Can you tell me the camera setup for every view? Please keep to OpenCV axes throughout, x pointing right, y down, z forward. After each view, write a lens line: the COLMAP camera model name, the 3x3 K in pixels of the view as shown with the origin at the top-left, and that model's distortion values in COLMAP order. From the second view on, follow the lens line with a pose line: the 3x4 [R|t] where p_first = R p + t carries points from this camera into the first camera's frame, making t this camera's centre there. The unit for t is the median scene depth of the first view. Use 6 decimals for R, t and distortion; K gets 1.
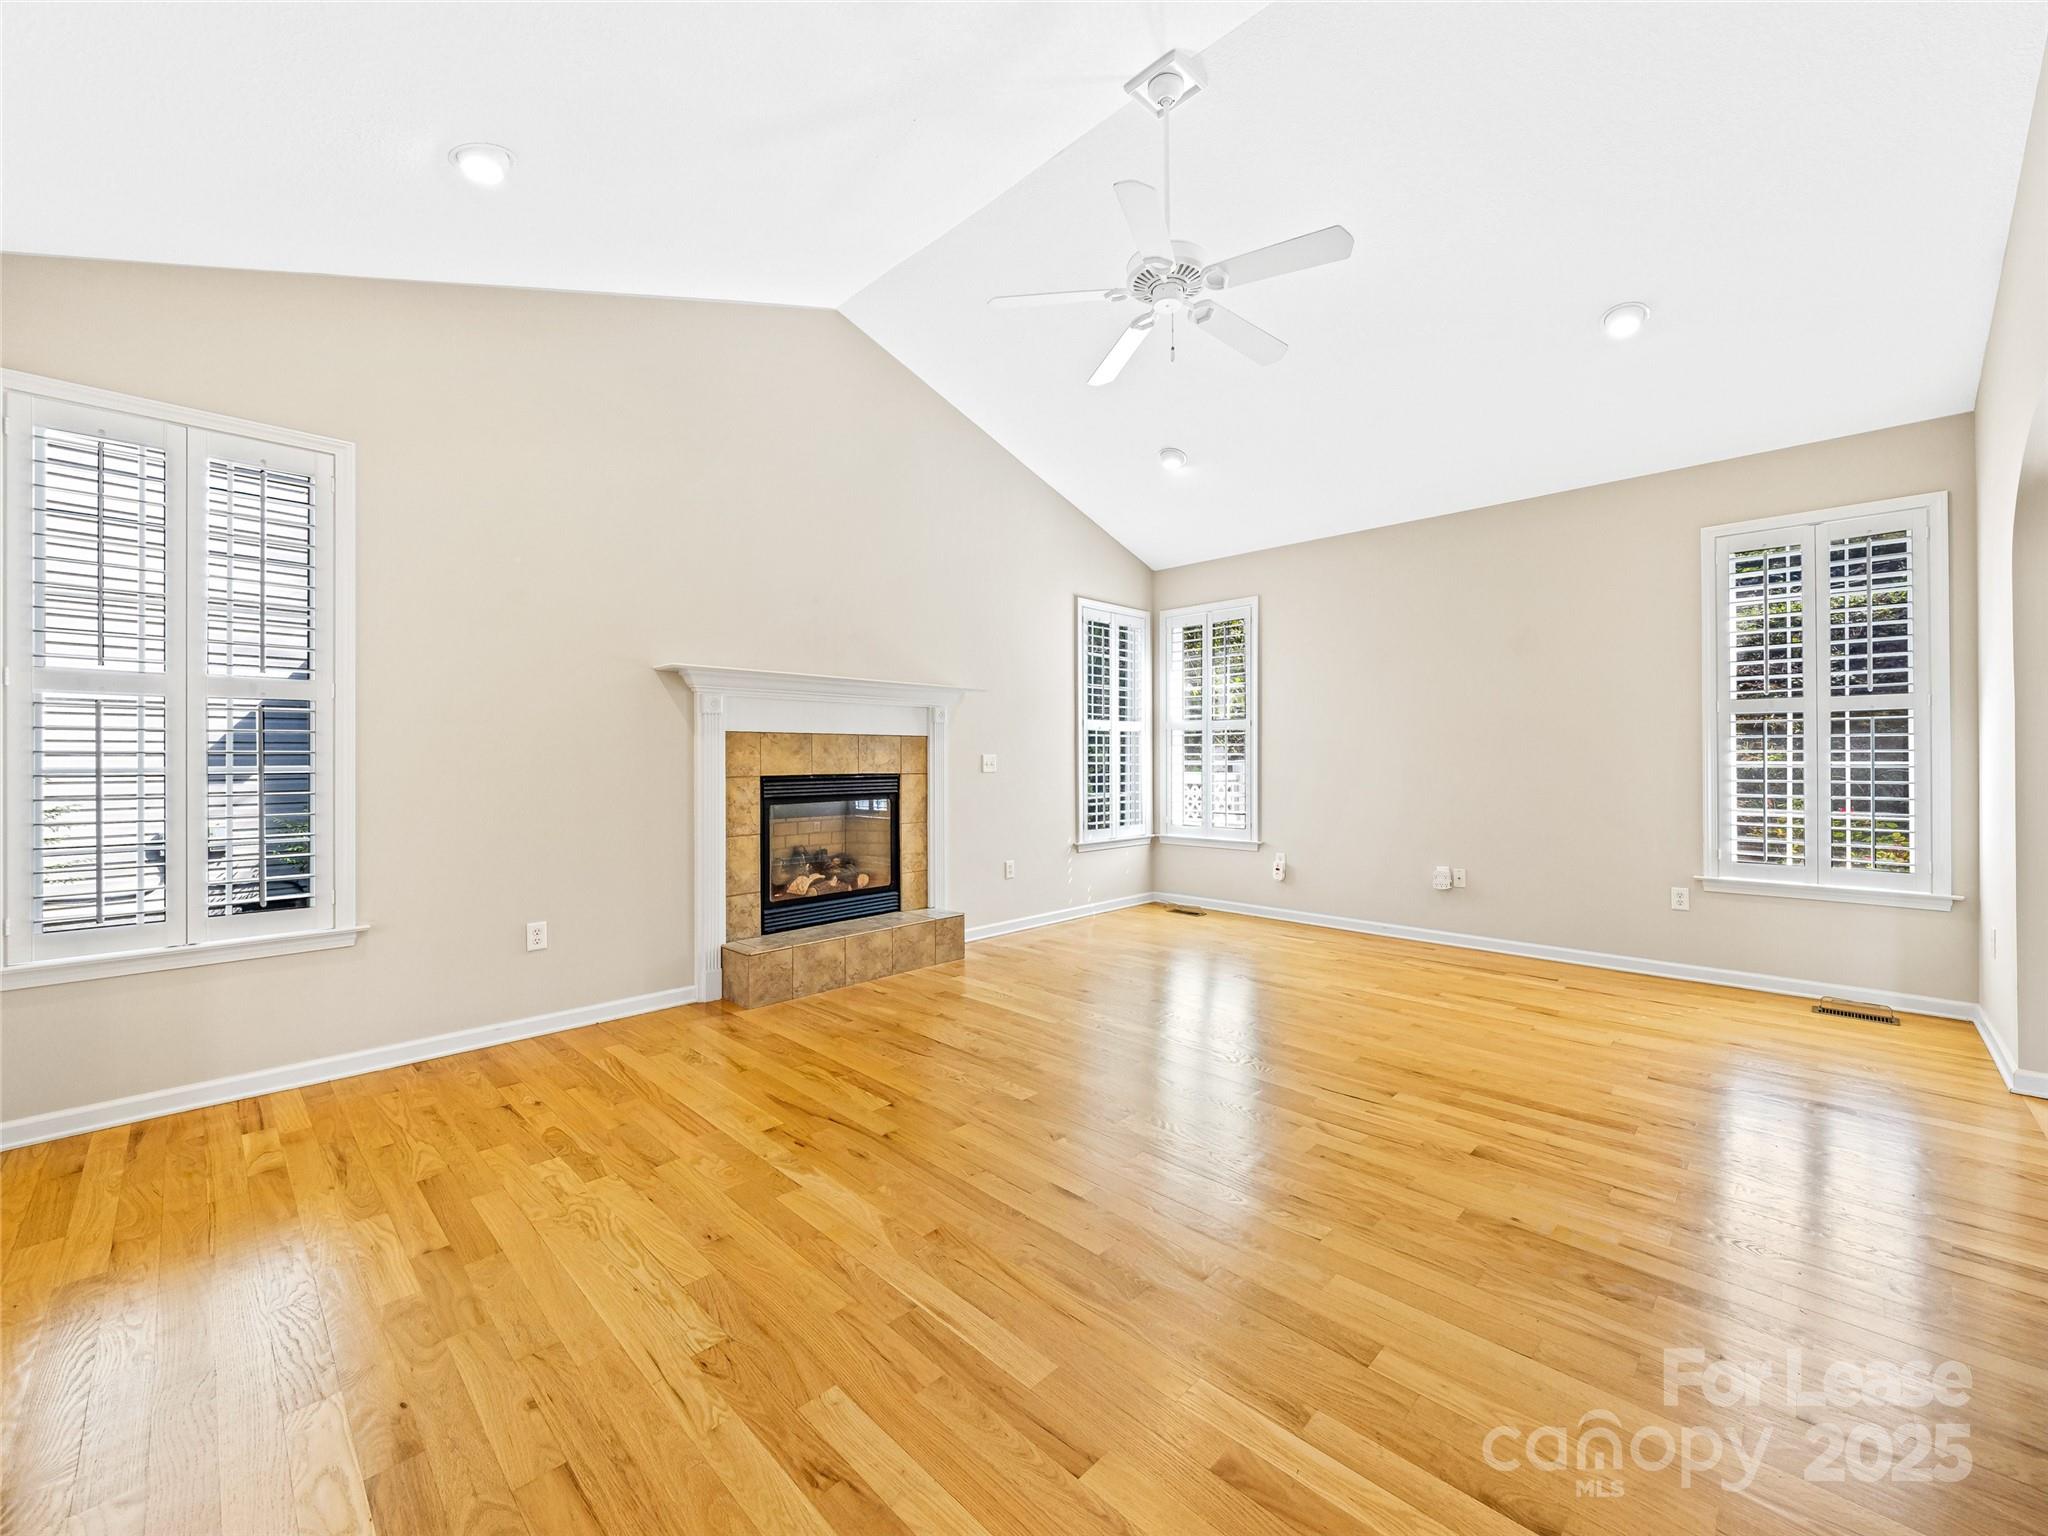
lens RADIAL K [[822.0, 0, 1029.6], [0, 822.0, 755.1], [0, 0, 1]] dist [0.002400, 0.000044]
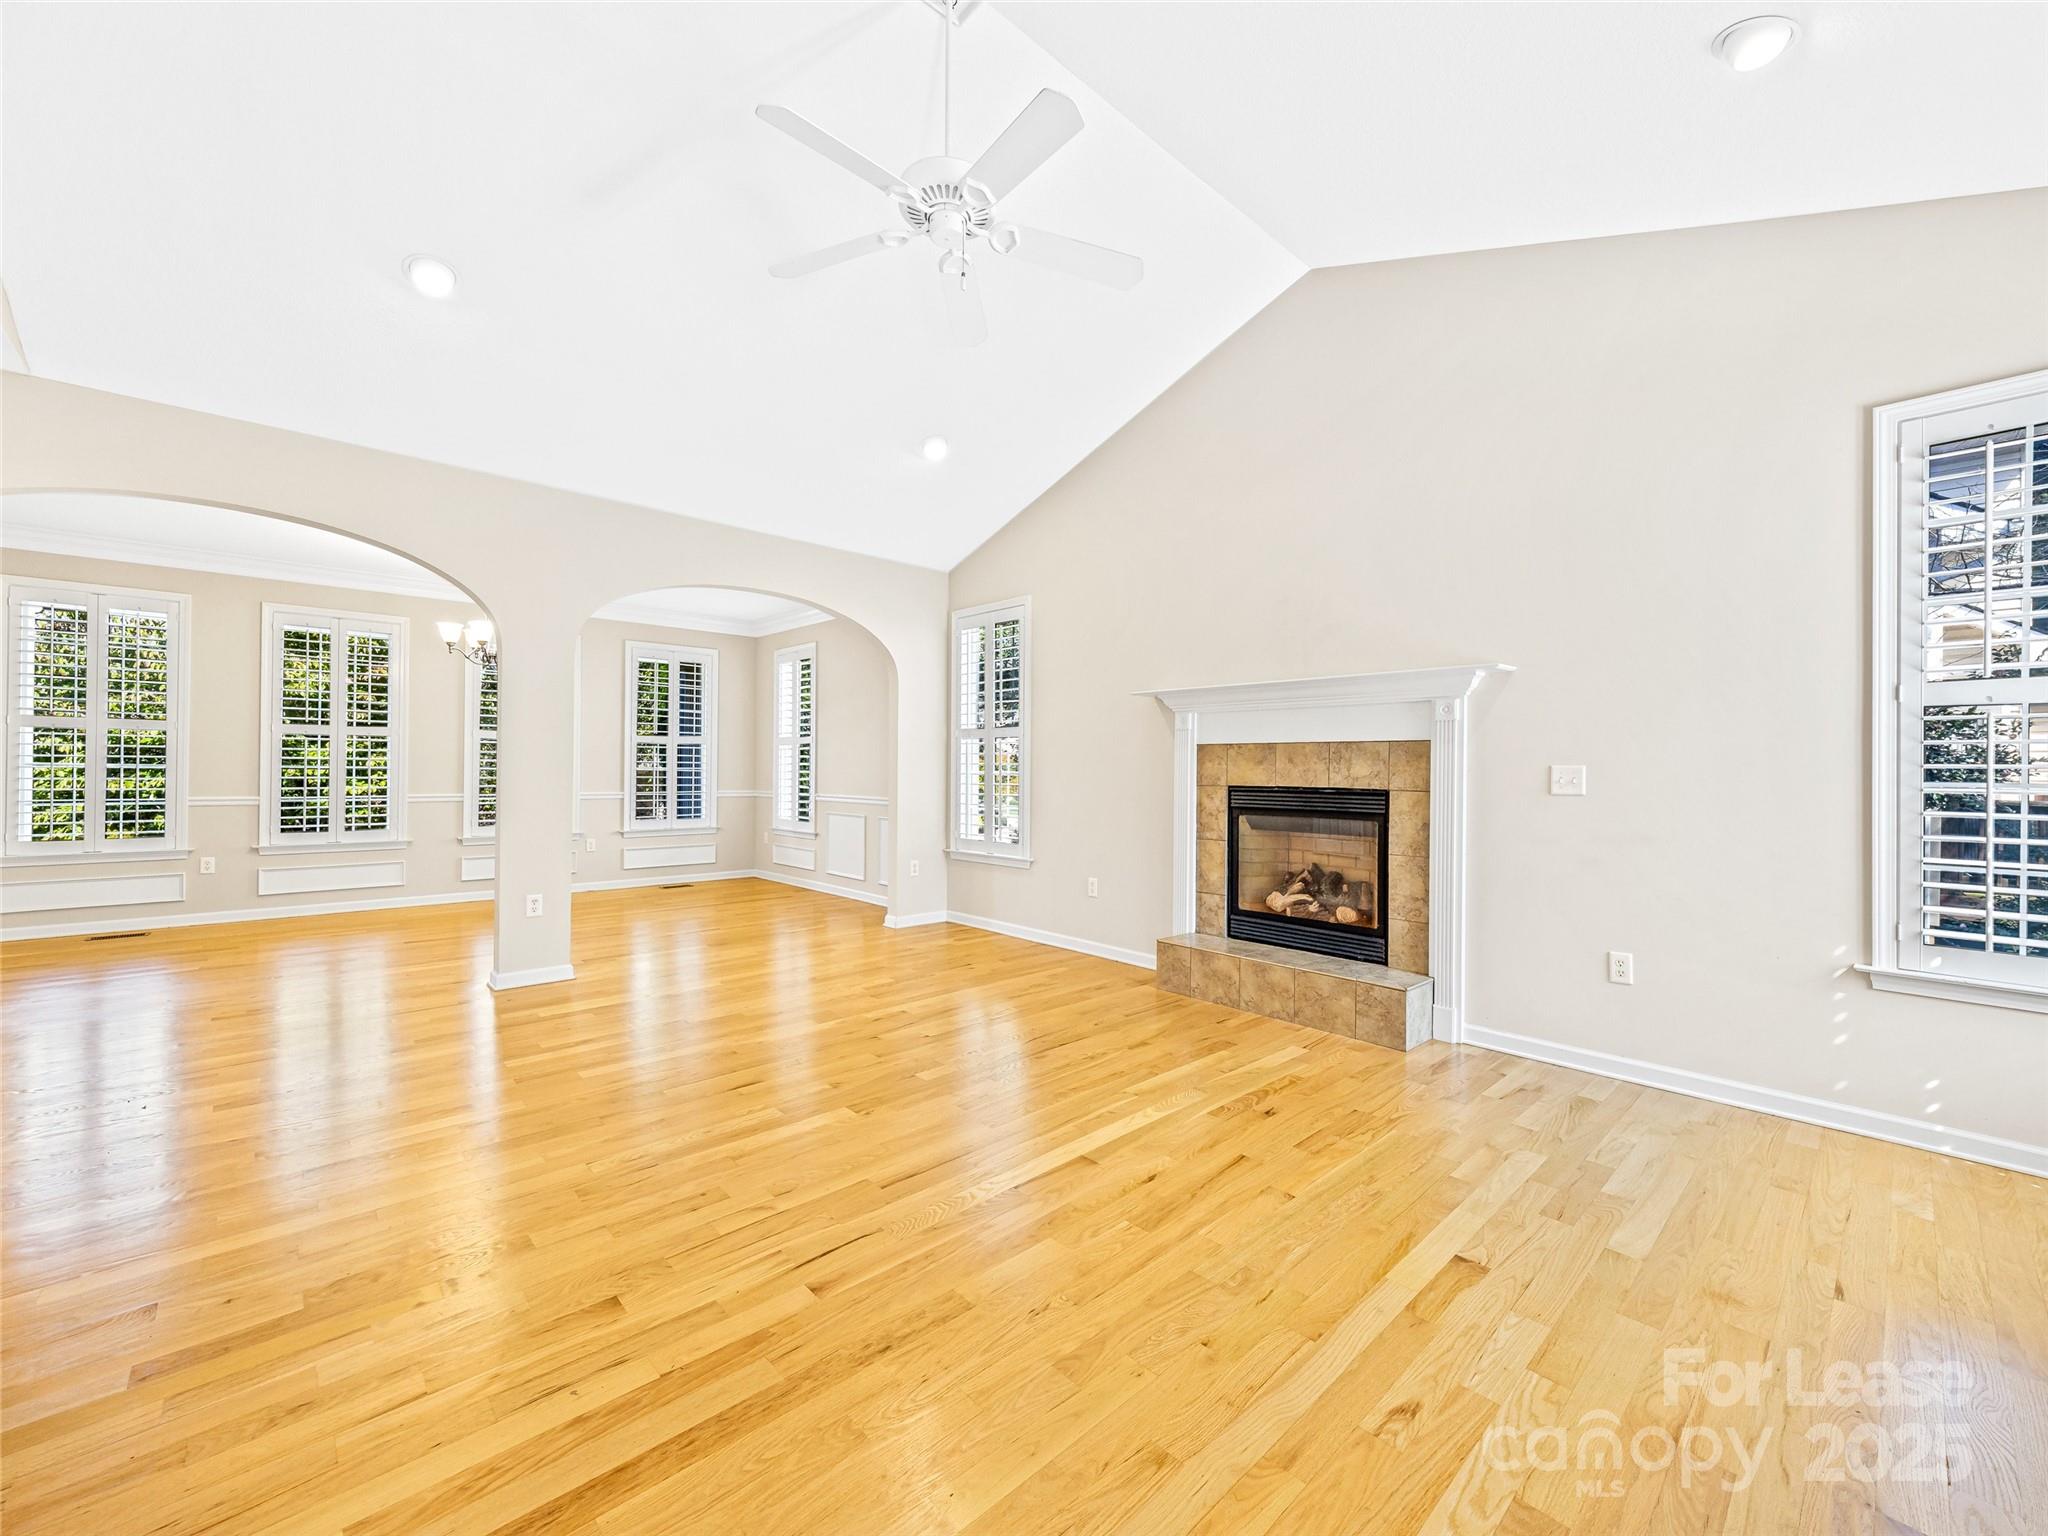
lens RADIAL K [[827.2, 0, 1060.2], [0, 827.2, 764.5], [0, 0, 1]] dist [0.008897, -0.000425]
pose [[-0.034572, -0.001260, -0.999401, 0.737774], [-0.004705, 0.999988, -0.001098, 0.000823], [0.999391, 0.004664, -0.034577, 0.824046]]
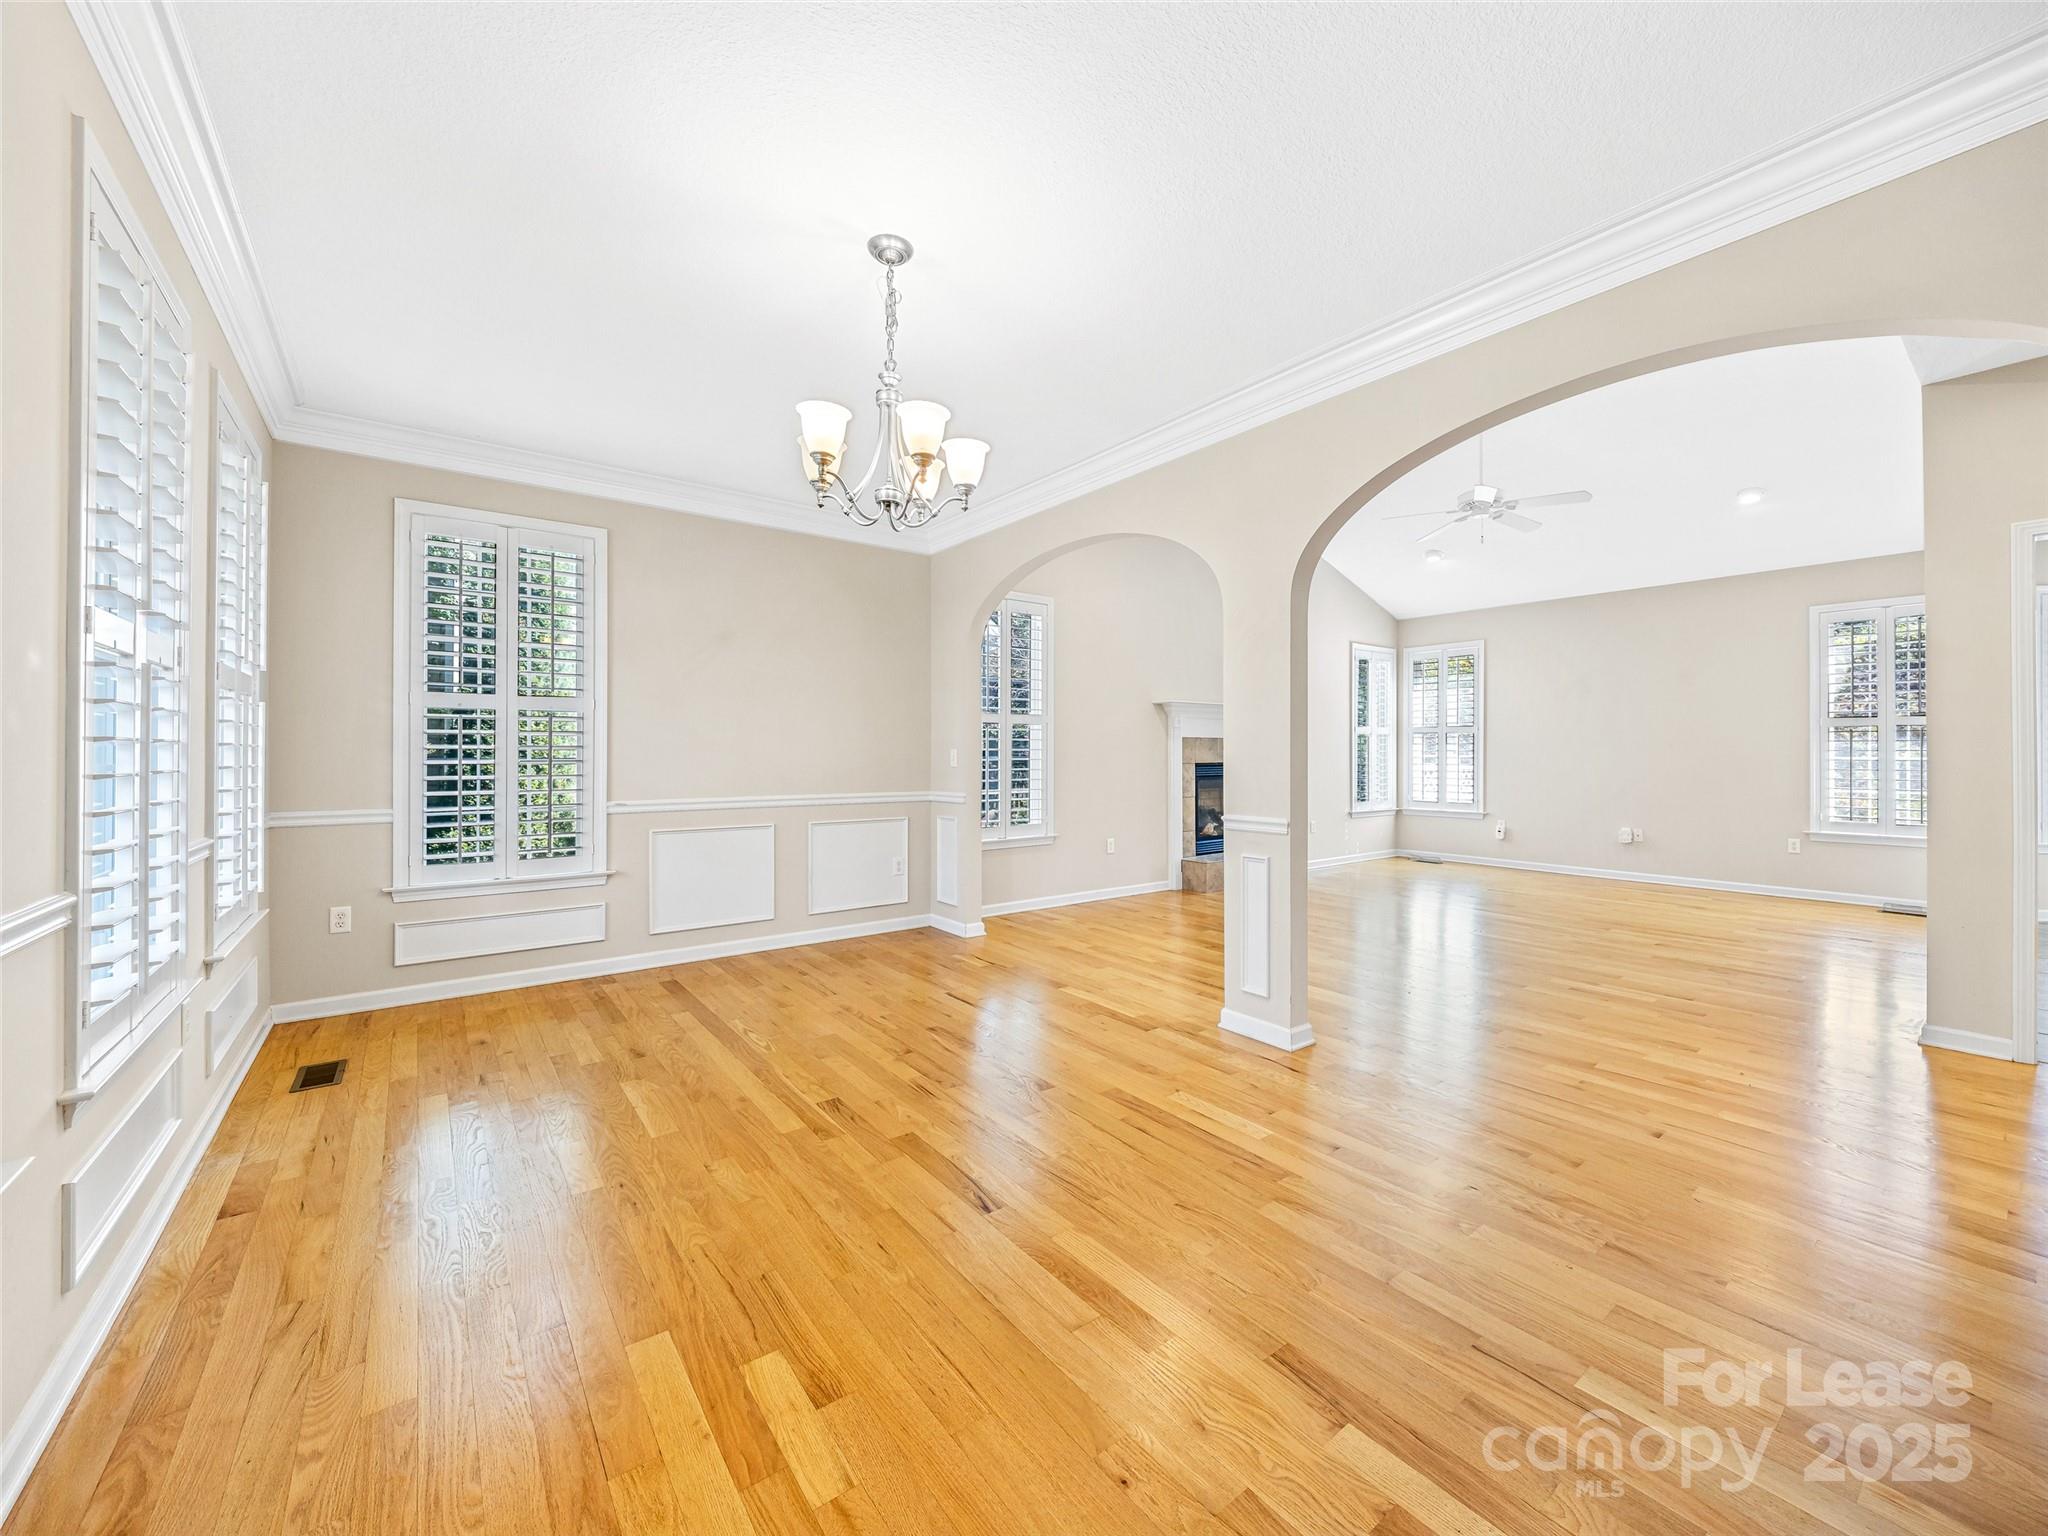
lens RADIAL K [[842.3, 0, 1019.7], [0, 842.3, 755.6], [0, 0, 1]] dist [-0.001213, -0.000358]
pose [[0.989480, 0.004153, -0.144613, -0.437064], [-0.002847, 0.999953, 0.009236, -0.006236], [0.144645, -0.008727, 0.989445, -0.798986]]
